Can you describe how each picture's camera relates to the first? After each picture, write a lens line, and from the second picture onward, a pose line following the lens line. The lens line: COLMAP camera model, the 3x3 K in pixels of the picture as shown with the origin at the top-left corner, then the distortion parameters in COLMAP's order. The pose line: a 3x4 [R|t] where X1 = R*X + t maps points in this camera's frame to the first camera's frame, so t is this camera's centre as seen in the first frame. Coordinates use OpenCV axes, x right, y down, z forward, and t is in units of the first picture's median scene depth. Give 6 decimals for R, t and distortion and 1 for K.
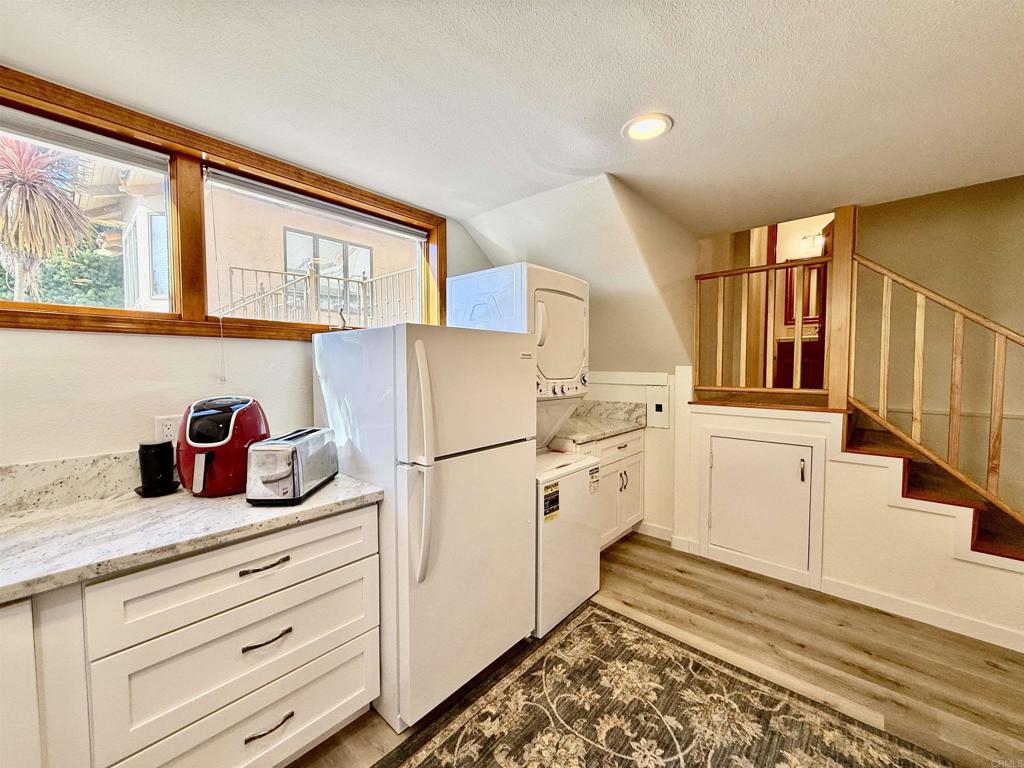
lens RADIAL K [[407.1, 0, 512.0], [0, 407.1, 384.0], [0, 0, 1]] dist [0.001055, -0.000102]
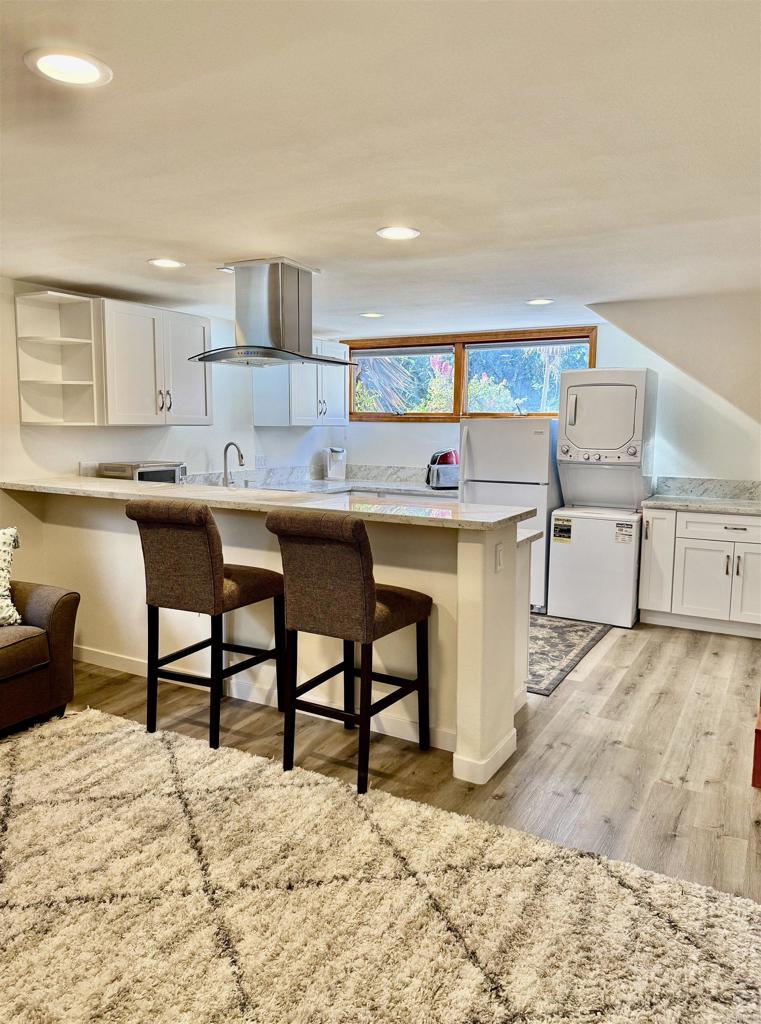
lens RADIAL K [[715.8, 0, 380.5], [0, 715.8, 512.0], [0, 0, 1]] dist [0.085774, -0.000043]
pose [[0.215379, 0.121952, -0.968886, 3.138878], [-0.056218, 0.992074, 0.112373, -0.046189], [0.974911, 0.030266, 0.220528, -0.294369]]
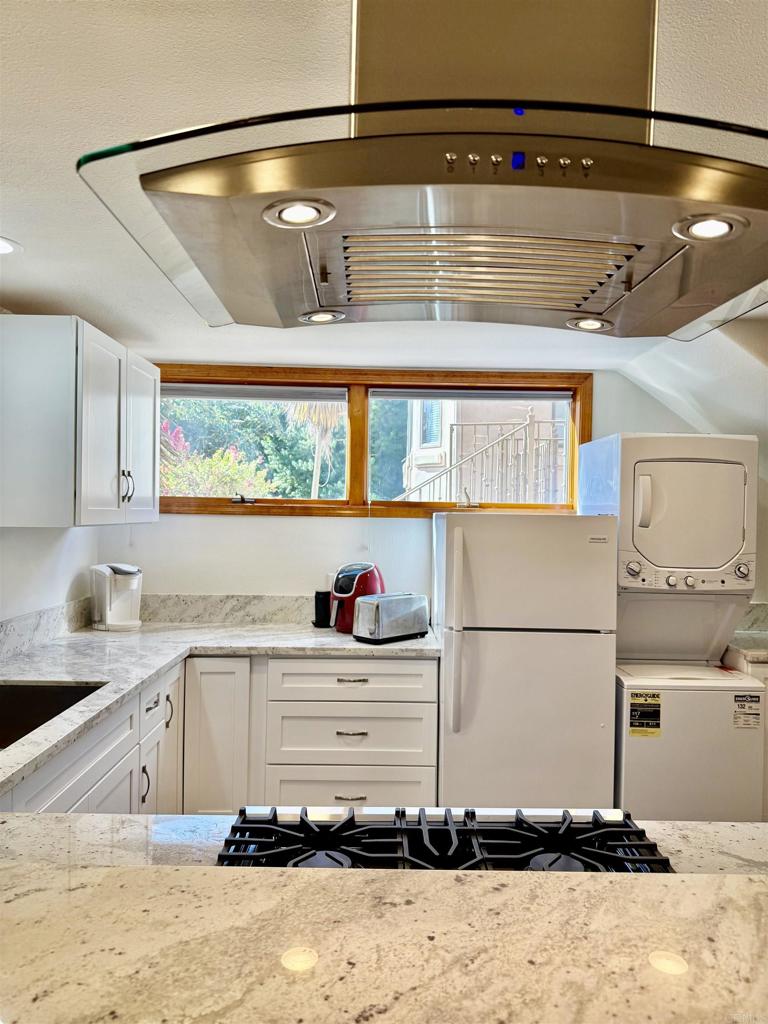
lens RADIAL K [[713.9, 0, 384.0], [0, 713.9, 512.0], [0, 0, 1]] dist [0.123997, -0.192000]
pose [[0.675603, 0.011404, -0.737177, 1.038320], [-0.051676, 0.998154, -0.031919, -0.061915], [0.735452, 0.059659, 0.674945, -0.529844]]
